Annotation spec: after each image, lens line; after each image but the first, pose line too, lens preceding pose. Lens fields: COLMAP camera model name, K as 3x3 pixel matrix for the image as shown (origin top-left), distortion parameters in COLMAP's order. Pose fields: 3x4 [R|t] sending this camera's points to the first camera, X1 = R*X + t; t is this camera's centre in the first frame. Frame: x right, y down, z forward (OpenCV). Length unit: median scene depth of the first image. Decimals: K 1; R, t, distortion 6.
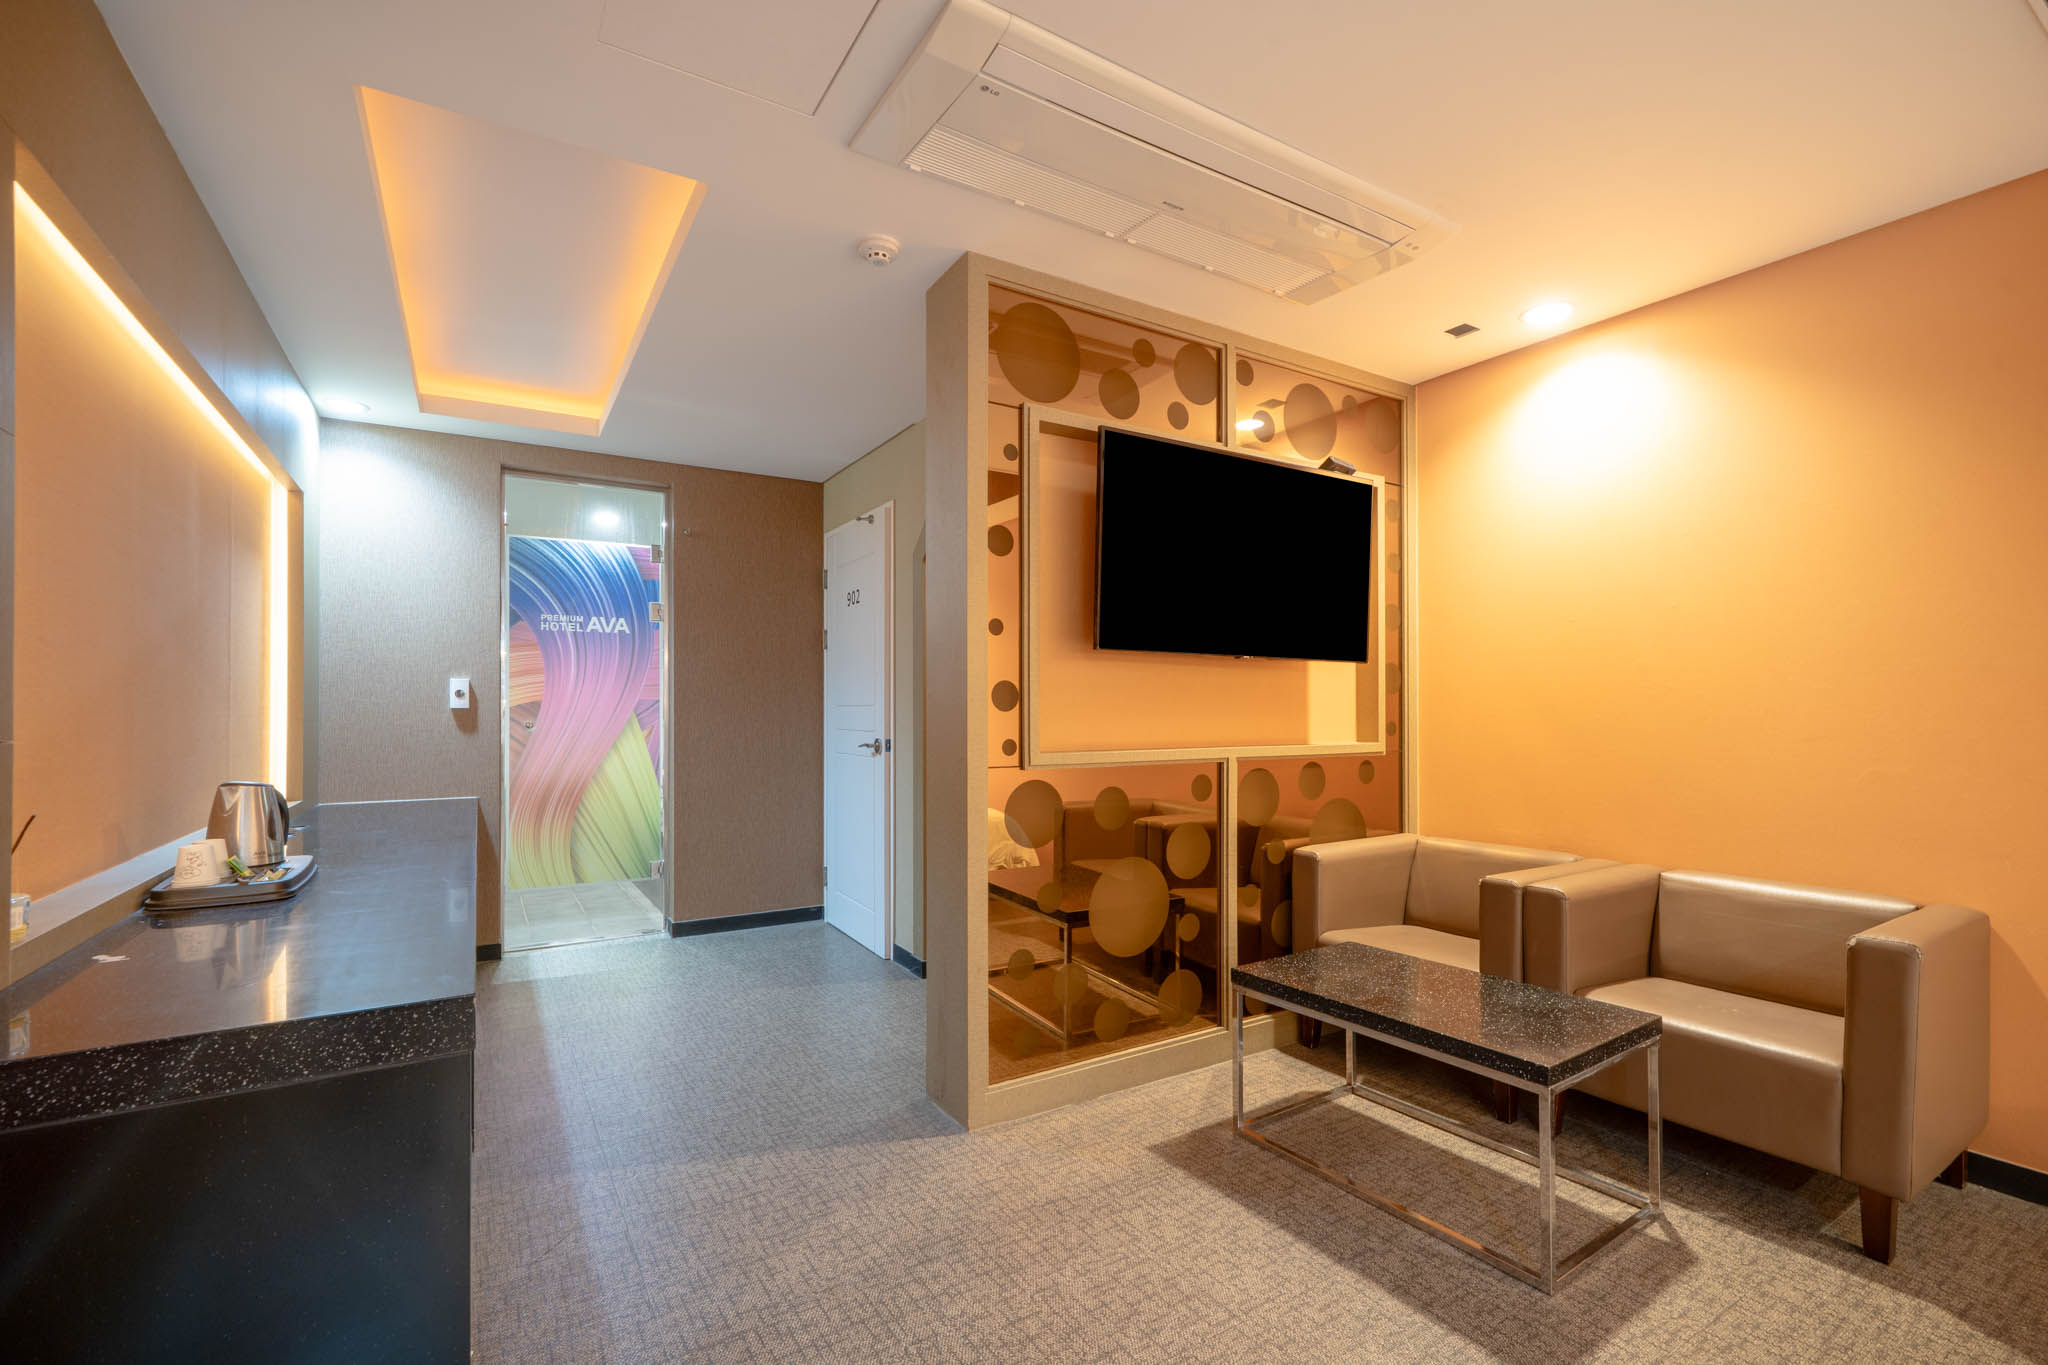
lens RADIAL K [[875.0, 0, 1024.0], [0, 875.0, 682.5], [0, 0, 1]] dist [0.001065, 0.000129]
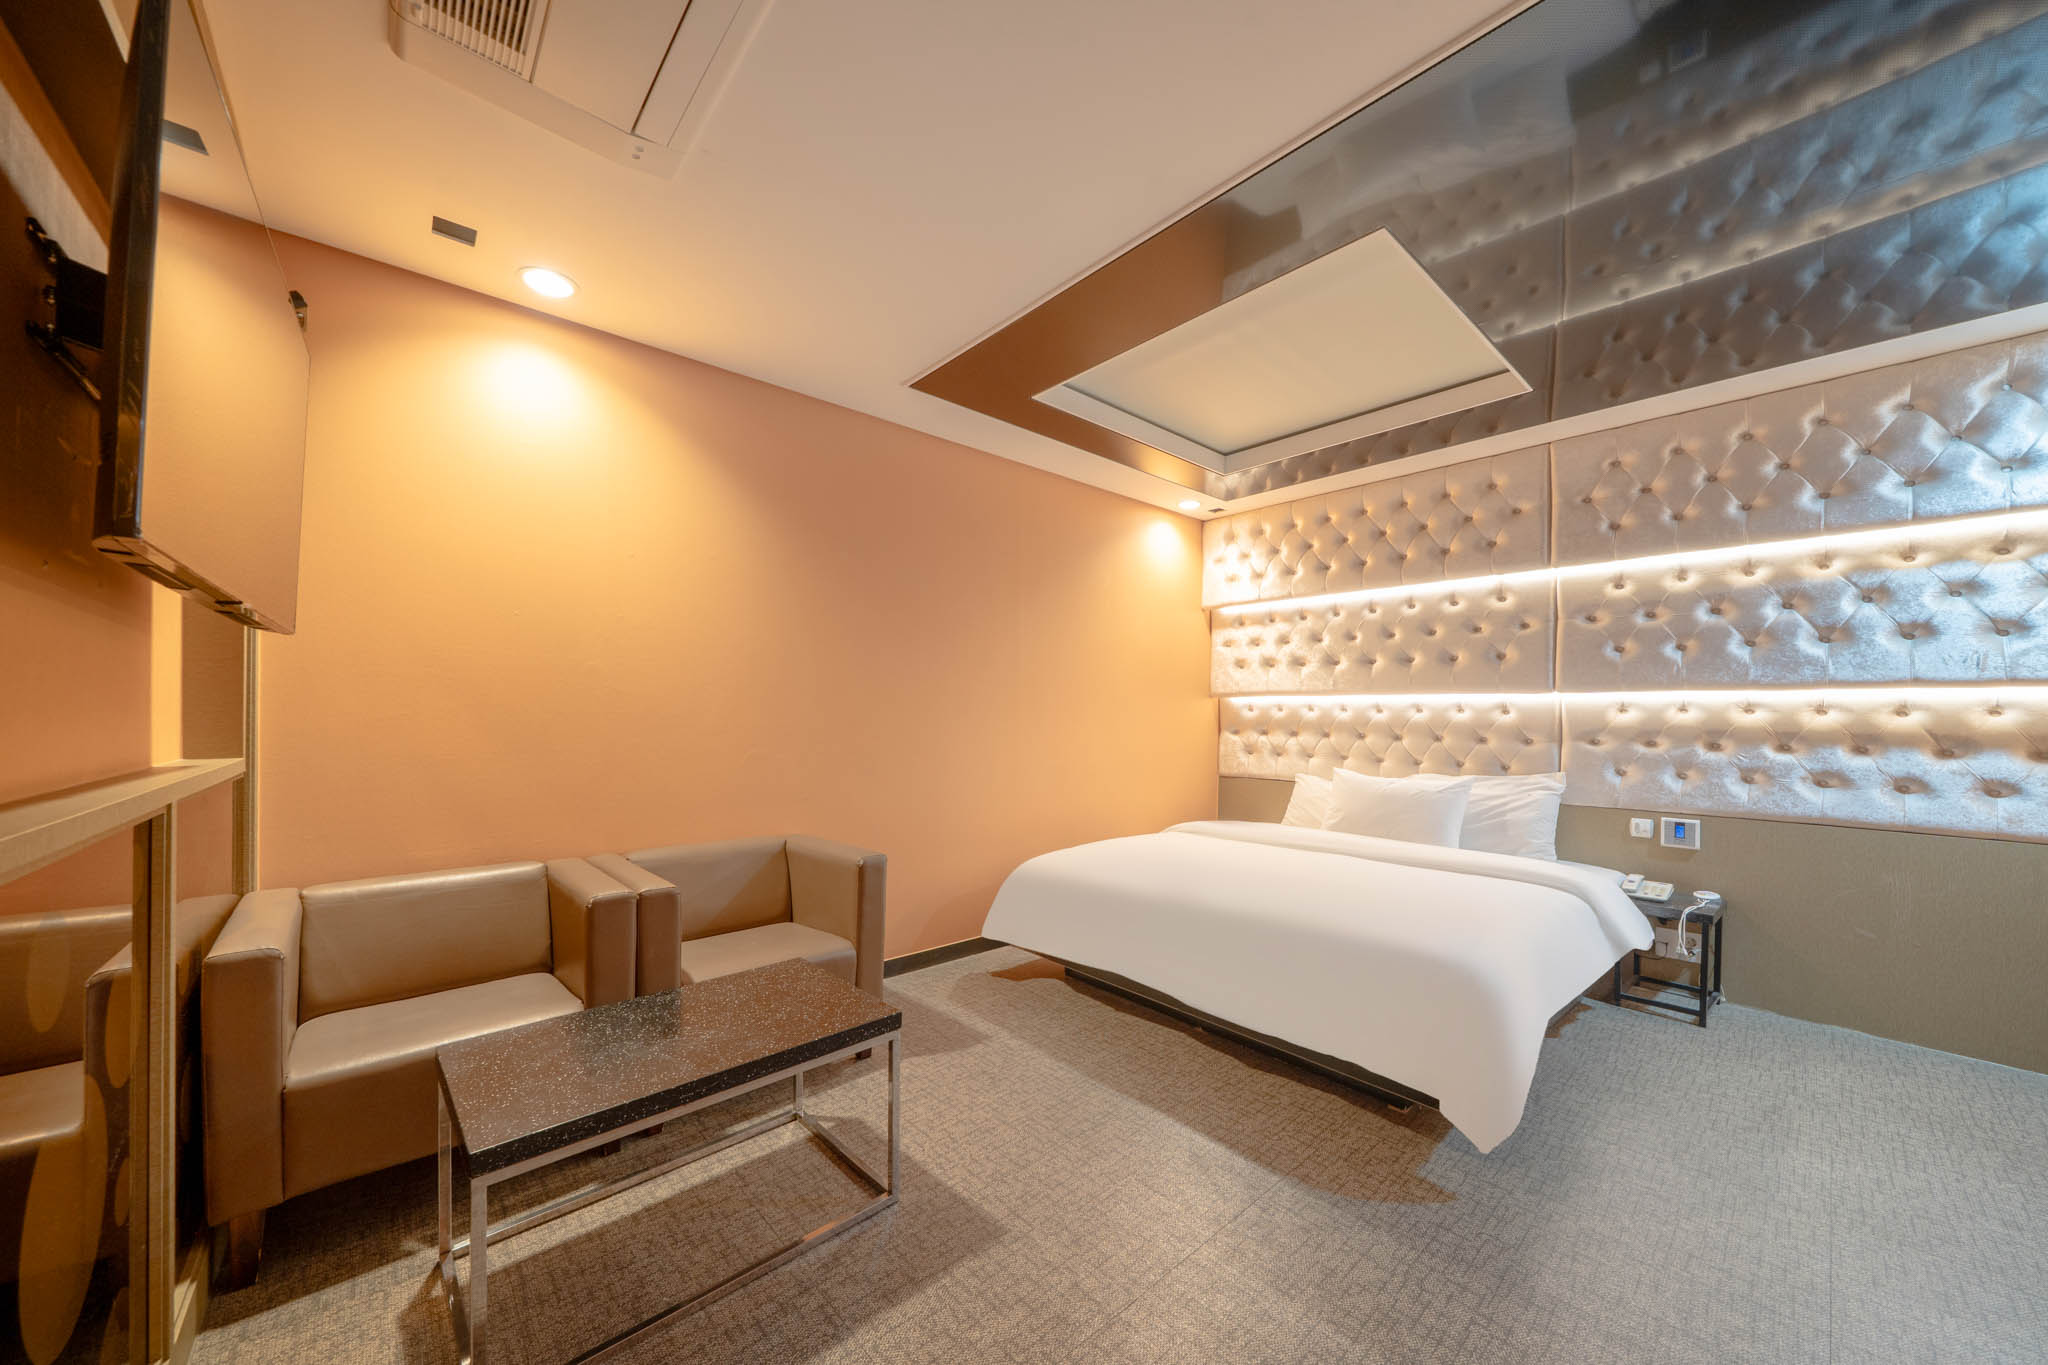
lens RADIAL K [[730.3, 0, 1030.4], [0, 730.3, 717.1], [0, 0, 1]] dist [-0.000511, -0.000052]
pose [[-0.167974, -0.002182, 0.985789, -0.128985], [-0.041729, 0.999117, -0.004899, 0.009806], [-0.984908, -0.041959, -0.167916, 0.312734]]
